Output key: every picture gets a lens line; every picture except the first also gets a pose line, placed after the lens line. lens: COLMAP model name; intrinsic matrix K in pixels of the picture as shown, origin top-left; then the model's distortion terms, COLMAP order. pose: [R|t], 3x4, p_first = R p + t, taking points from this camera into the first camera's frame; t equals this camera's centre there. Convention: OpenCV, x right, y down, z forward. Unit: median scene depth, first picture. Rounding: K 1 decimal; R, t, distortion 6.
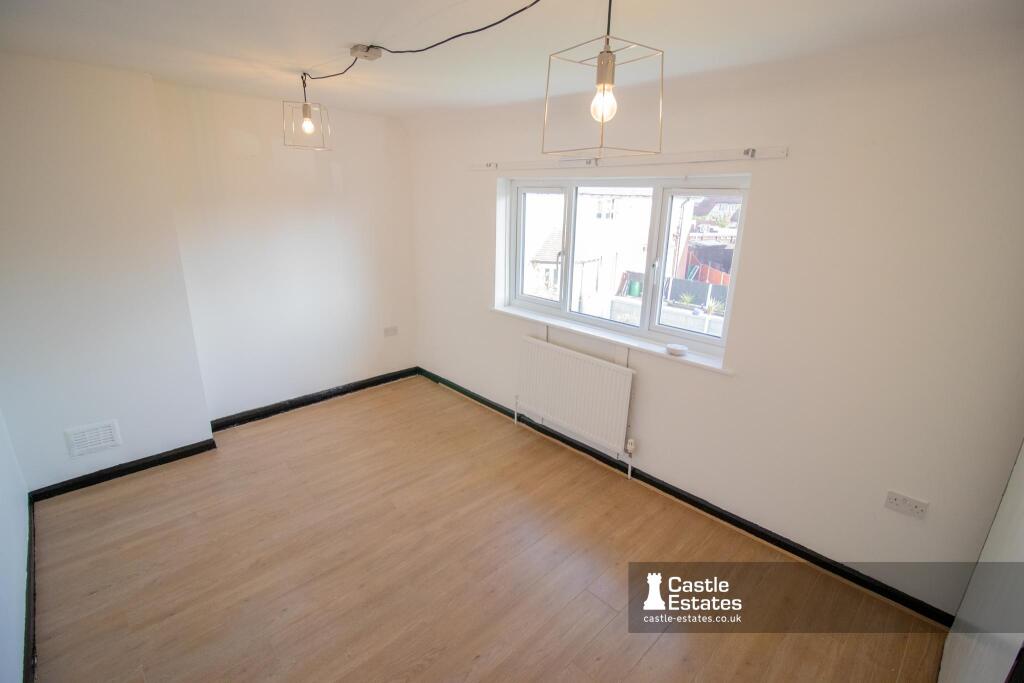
lens RADIAL K [[481.2, 0, 515.7], [0, 481.2, 337.6], [0, 0, 1]] dist [0.000274, -0.012254]
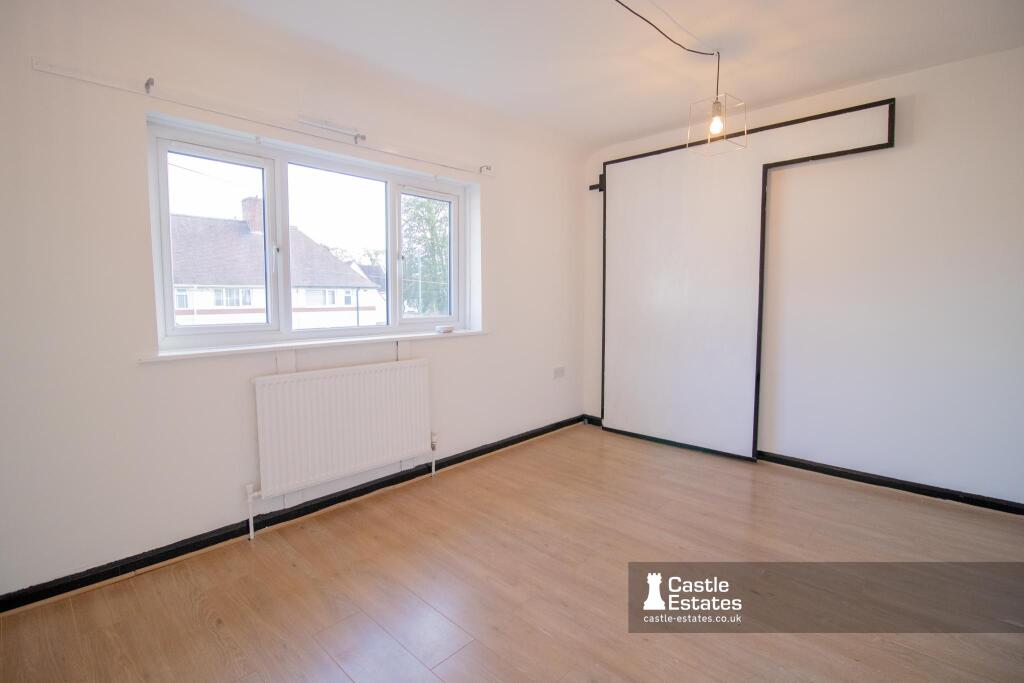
lens RADIAL K [[485.8, 0, 516.9], [0, 485.8, 336.7], [0, 0, 1]] dist [0.000891, -0.012888]
pose [[-0.067785, -0.094744, 0.993191, -0.784654], [0.292821, 0.949751, 0.110585, -0.033975], [-0.953762, 0.298323, -0.036635, 0.863517]]
